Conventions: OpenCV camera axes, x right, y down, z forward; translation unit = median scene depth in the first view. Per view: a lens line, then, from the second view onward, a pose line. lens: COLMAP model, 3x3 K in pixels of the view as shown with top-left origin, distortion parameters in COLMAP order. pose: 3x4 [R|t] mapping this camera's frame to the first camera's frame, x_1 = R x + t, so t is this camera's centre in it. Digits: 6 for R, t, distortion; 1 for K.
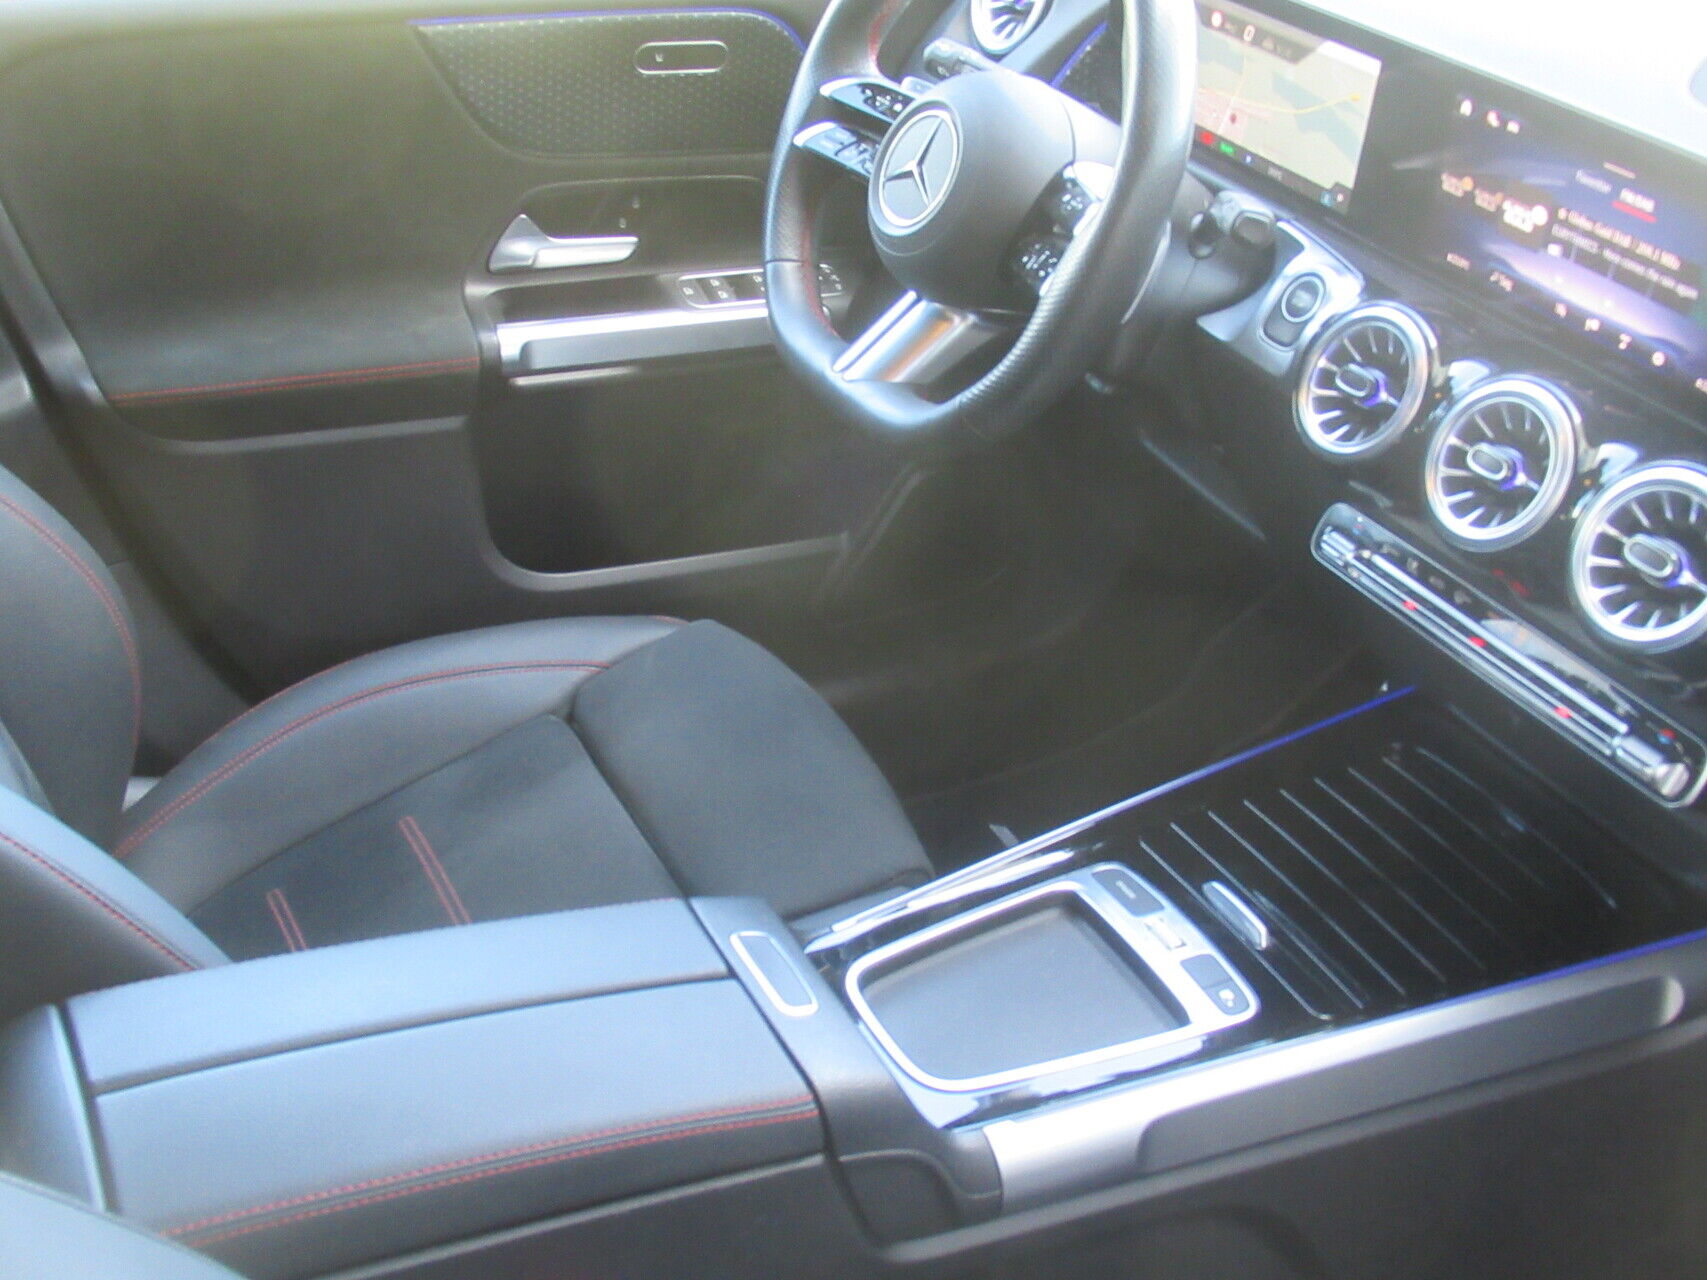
lens RADIAL K [[1950.0, 0, 853.5], [0, 1950.0, 640.0], [0, 0, 1]] dist [-0.013599, -0.013934]
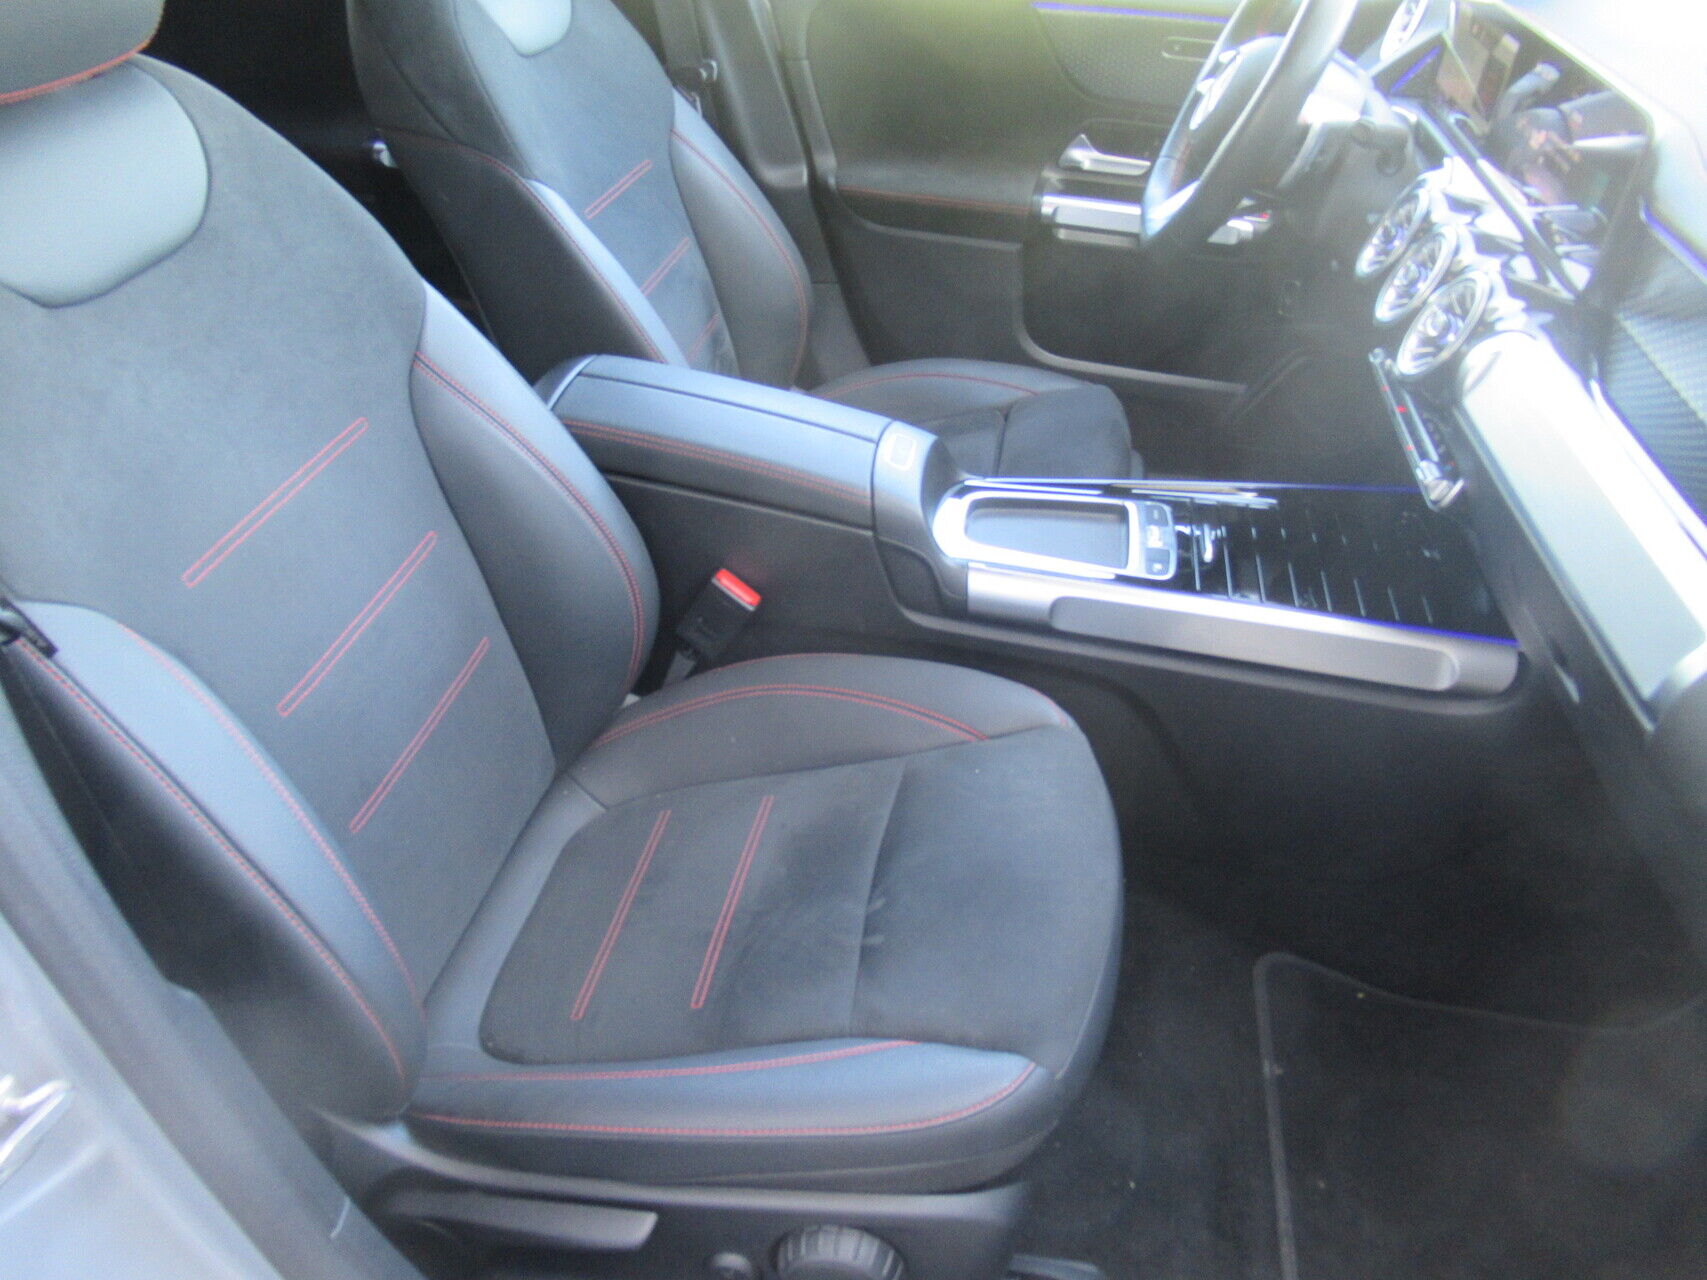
lens RADIAL K [[1278.9, 0, 853.5], [0, 1278.9, 640.0], [0, 0, 1]] dist [-0.013583, 0.005482]
pose [[0.789367, 0.326397, -0.519967, 0.550187], [-0.311840, 0.942732, 0.118370, 0.184060], [0.528825, 0.068709, 0.845945, -0.053266]]
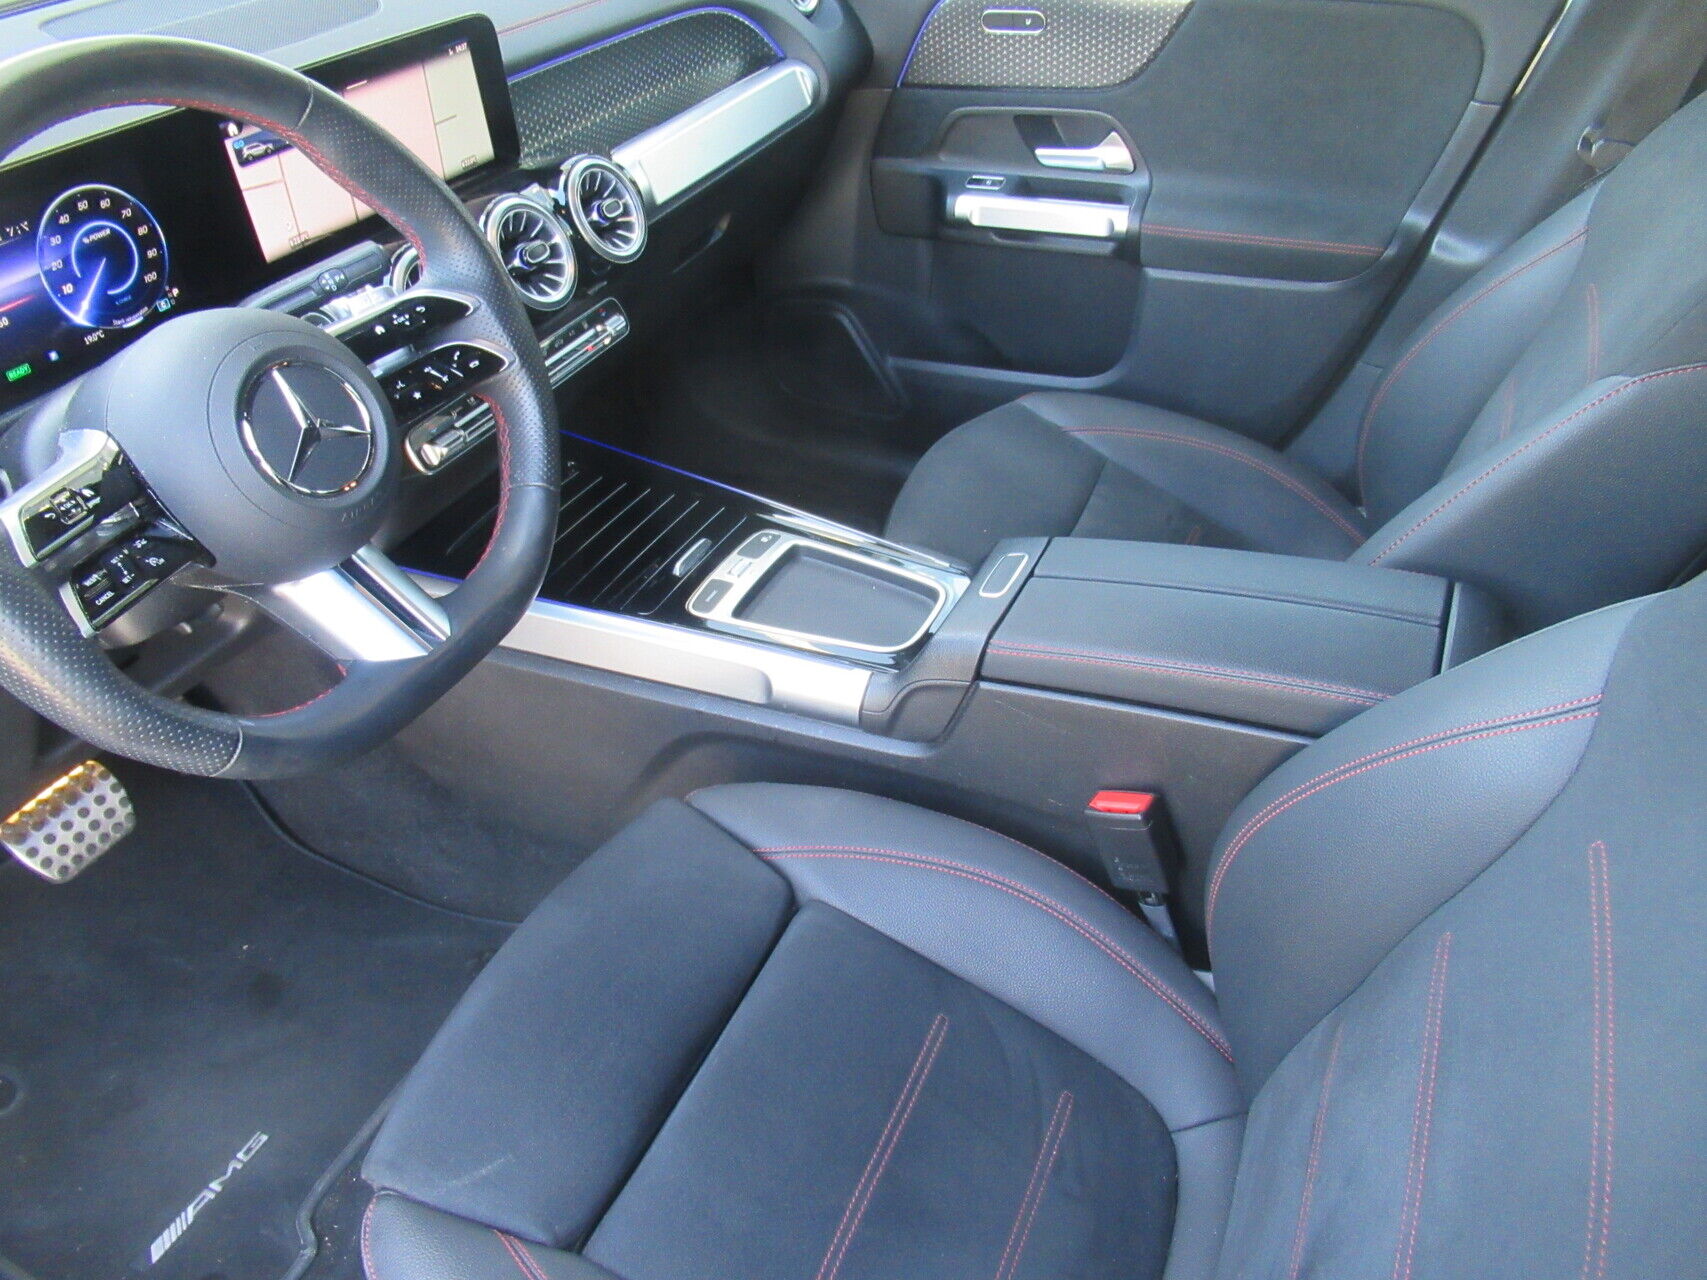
lens RADIAL K [[1278.9, 0, 853.5], [0, 1278.9, 640.0], [0, 0, 1]] dist [-0.013583, 0.005482]
pose [[-0.604050, -0.519207, 0.604605, -0.546461], [0.408365, 0.449832, 0.794286, -0.601897], [-0.684369, 0.726688, -0.059695, 1.027752]]
